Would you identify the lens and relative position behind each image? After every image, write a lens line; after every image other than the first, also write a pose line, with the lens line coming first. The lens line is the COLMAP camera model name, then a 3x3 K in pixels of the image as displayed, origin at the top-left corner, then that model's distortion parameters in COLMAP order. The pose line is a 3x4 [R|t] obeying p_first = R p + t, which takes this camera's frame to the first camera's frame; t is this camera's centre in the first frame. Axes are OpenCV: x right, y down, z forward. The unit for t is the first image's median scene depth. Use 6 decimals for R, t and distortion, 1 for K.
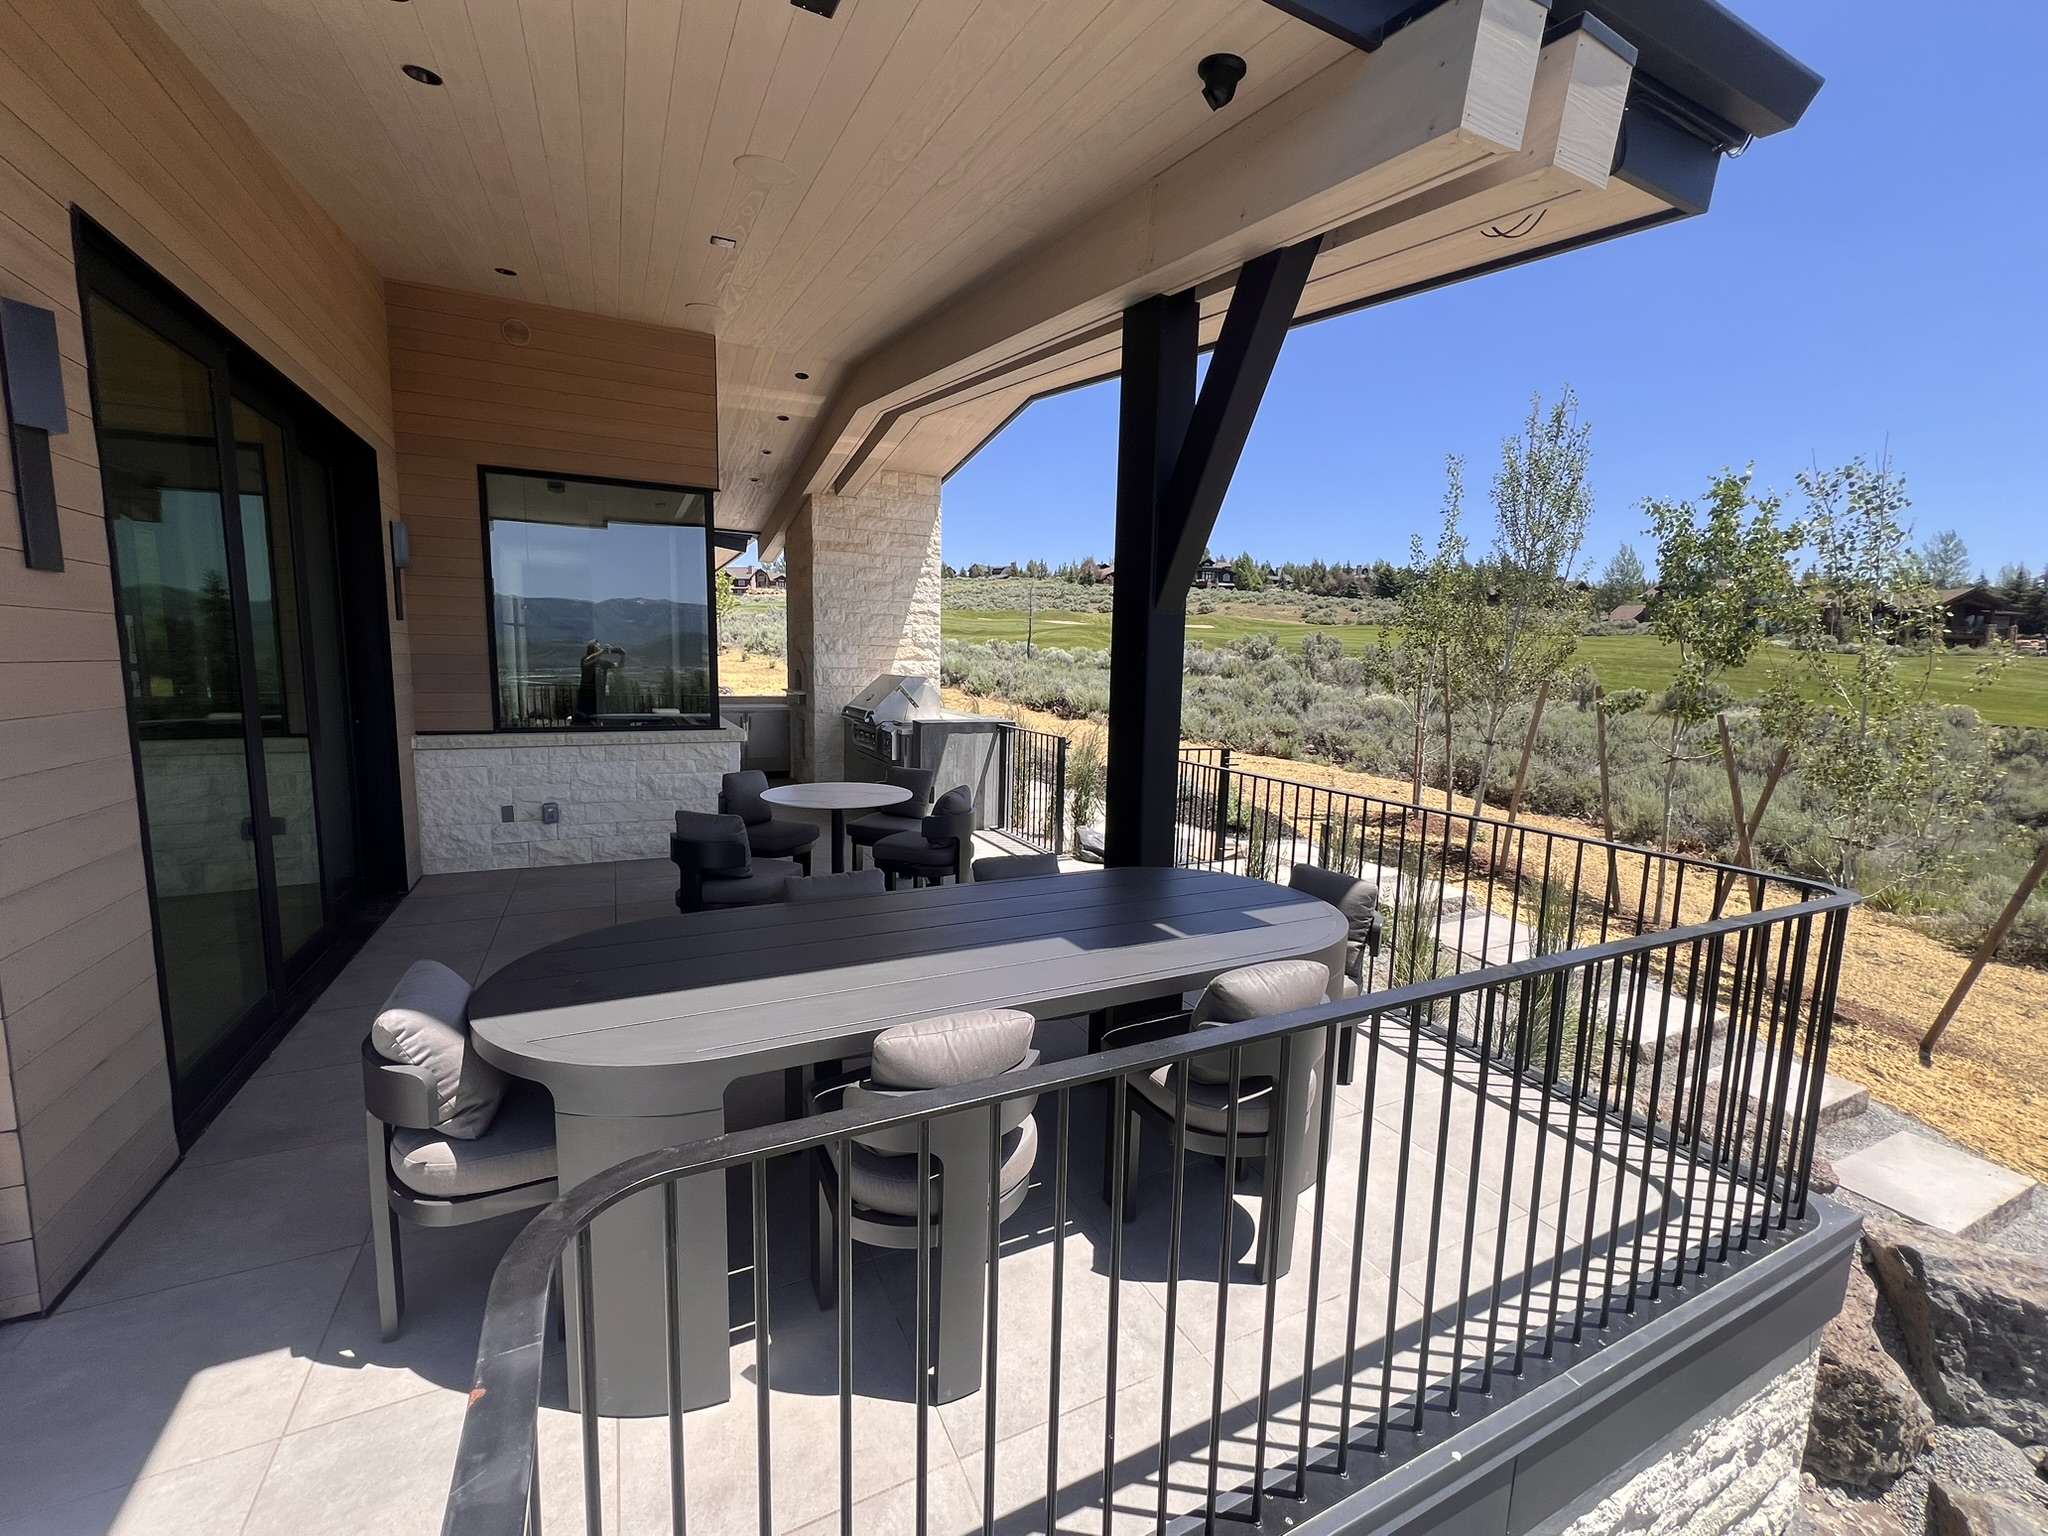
lens RADIAL K [[825.2, 0, 1018.9], [0, 825.2, 767.4], [0, 0, 1]] dist [-0.001519, 0.000481]
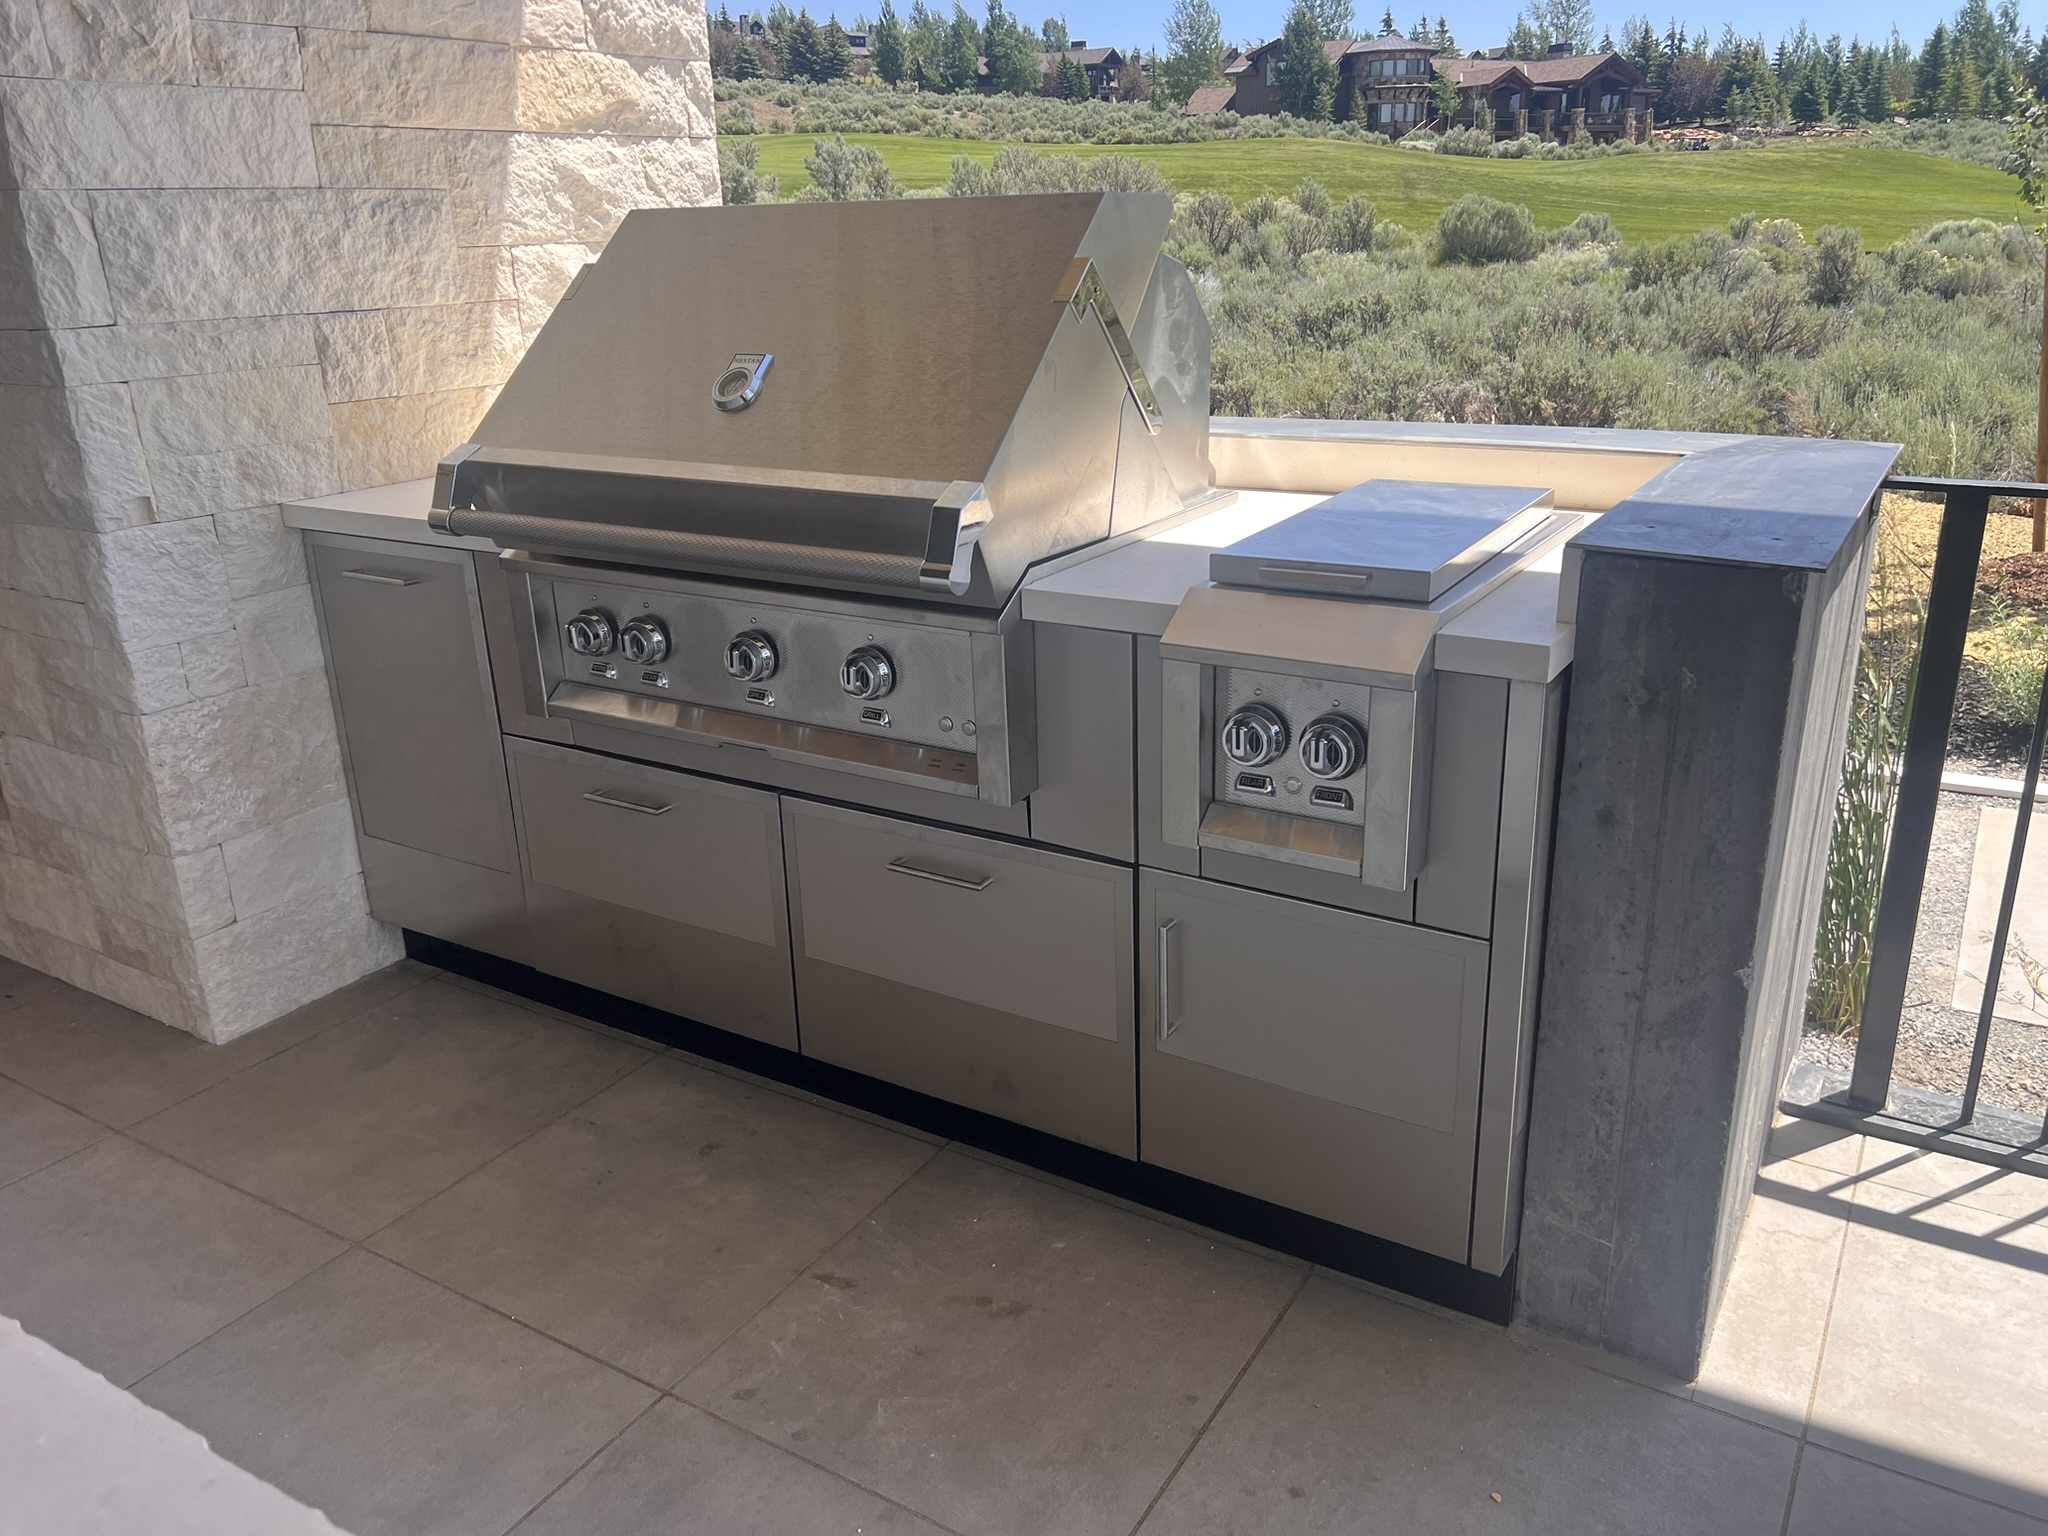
lens RADIAL K [[1541.7, 0, 1028.0], [0, 1541.7, 755.7], [0, 0, 1]] dist [0.051089, -0.060951]
pose [[0.850402, -0.217241, 0.479190, -0.370547], [0.116267, 0.965854, 0.231534, -0.106780], [-0.513126, -0.141183, 0.846622, 1.018978]]
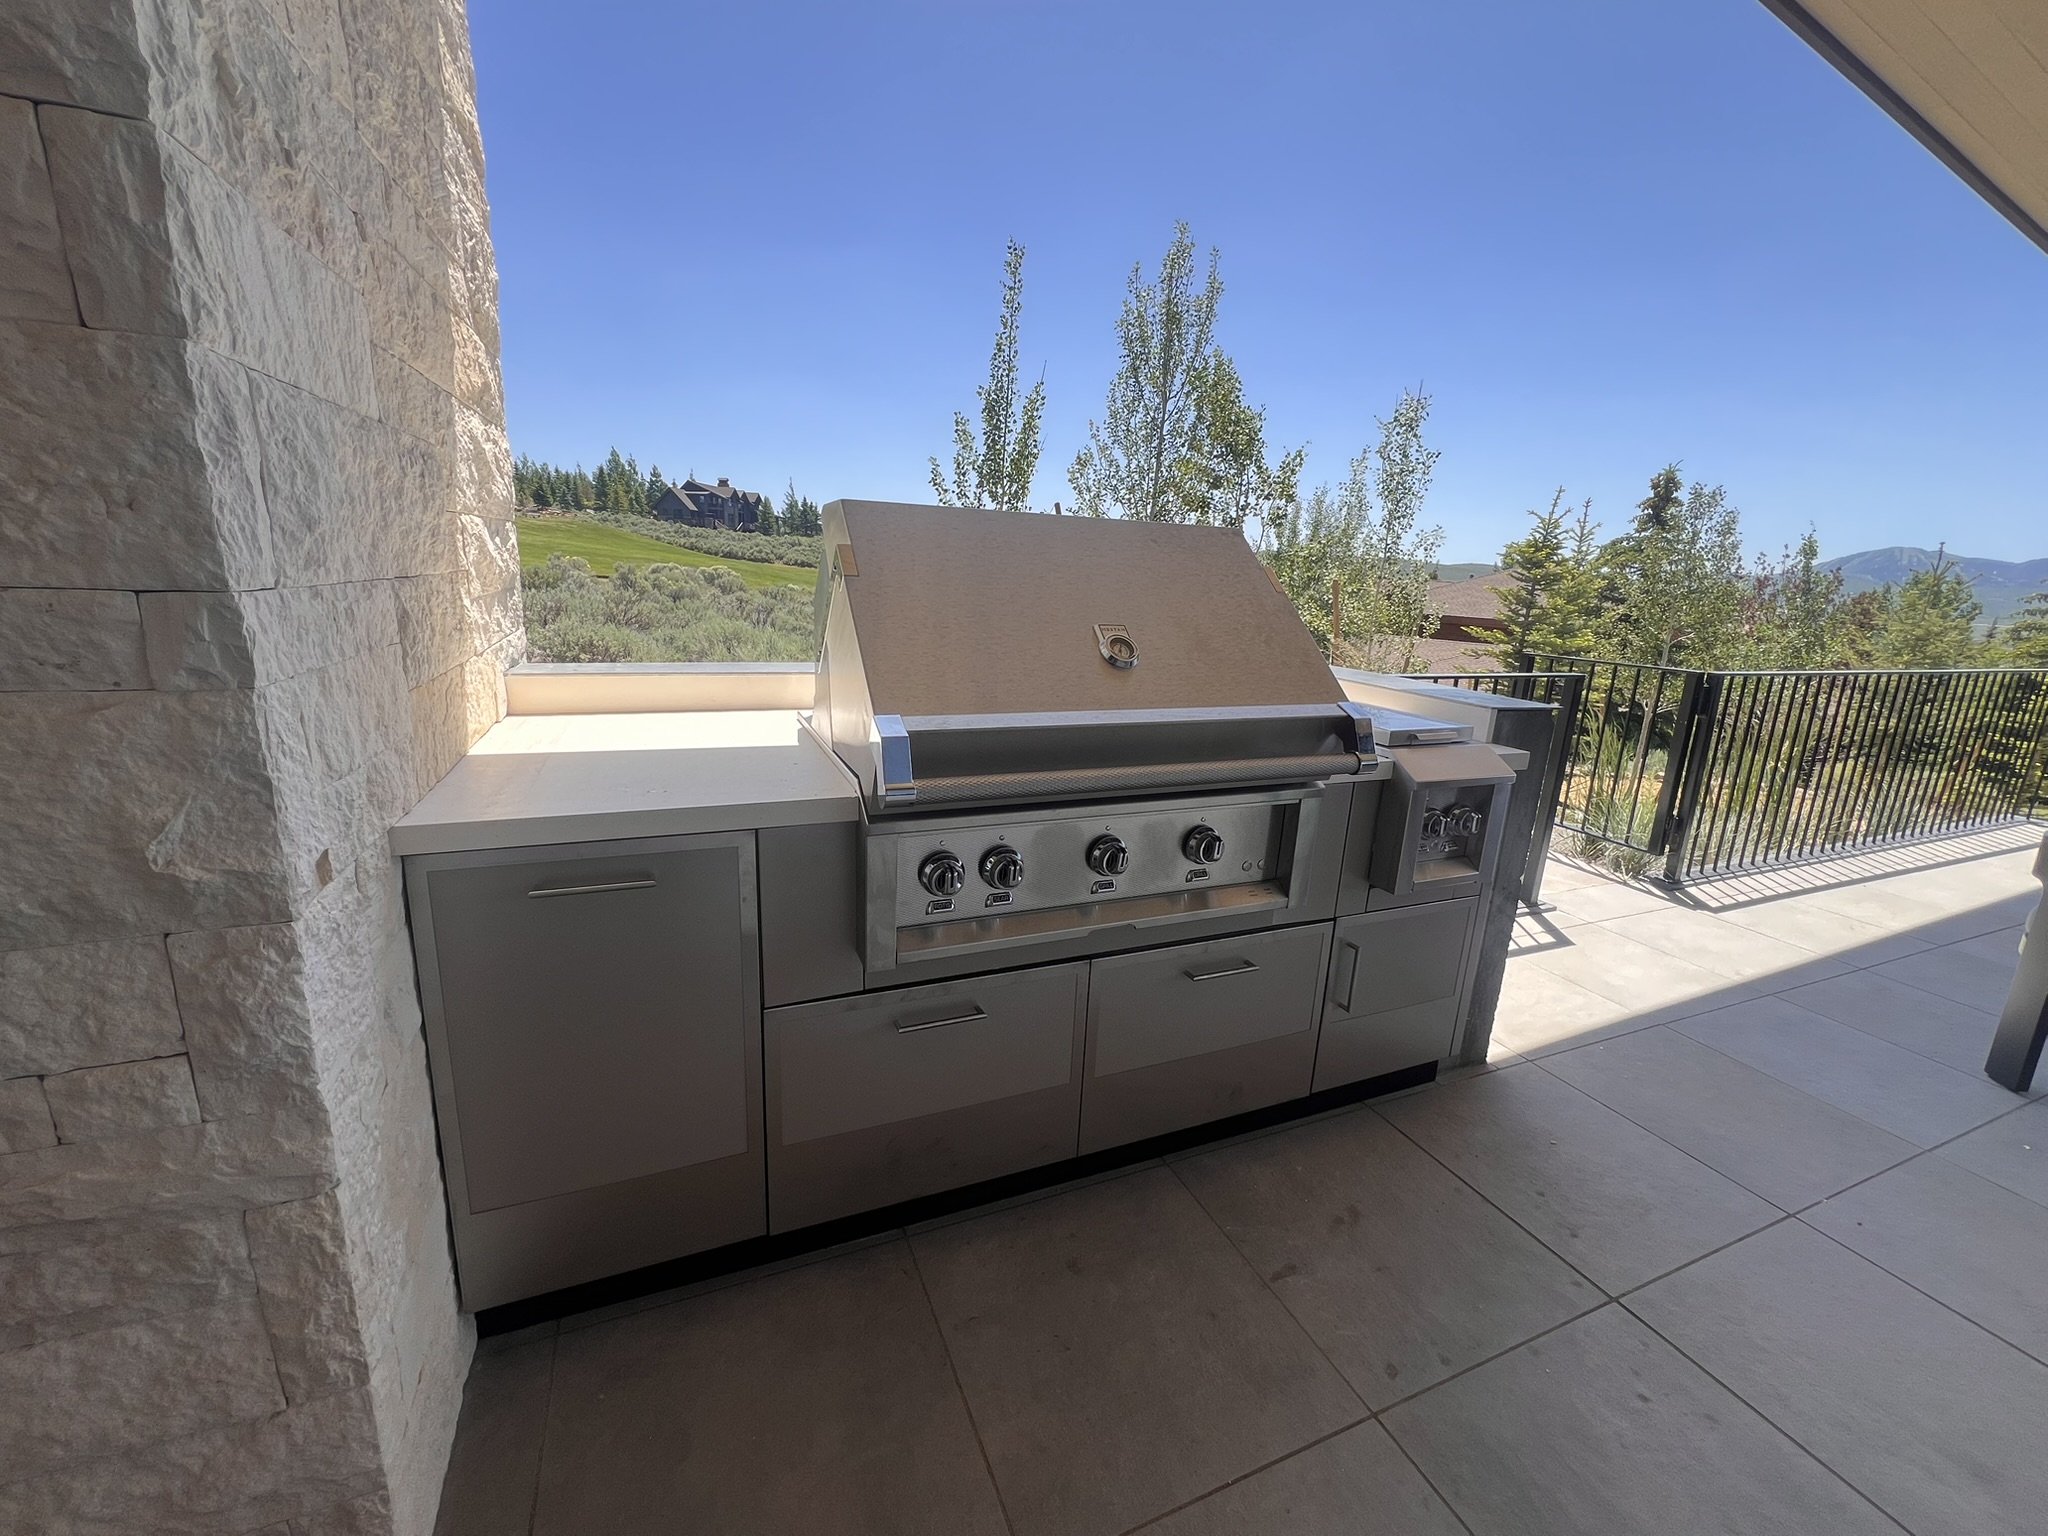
lens RADIAL K [[825.2, 0, 1020.0], [0, 825.2, 767.1], [0, 0, 1]] dist [-0.001519, 0.000481]
pose [[0.067890, -0.257752, 0.963823, -0.477334], [0.086115, 0.963960, 0.251723, -0.142442], [-0.993969, 0.065910, 0.087640, 1.356098]]
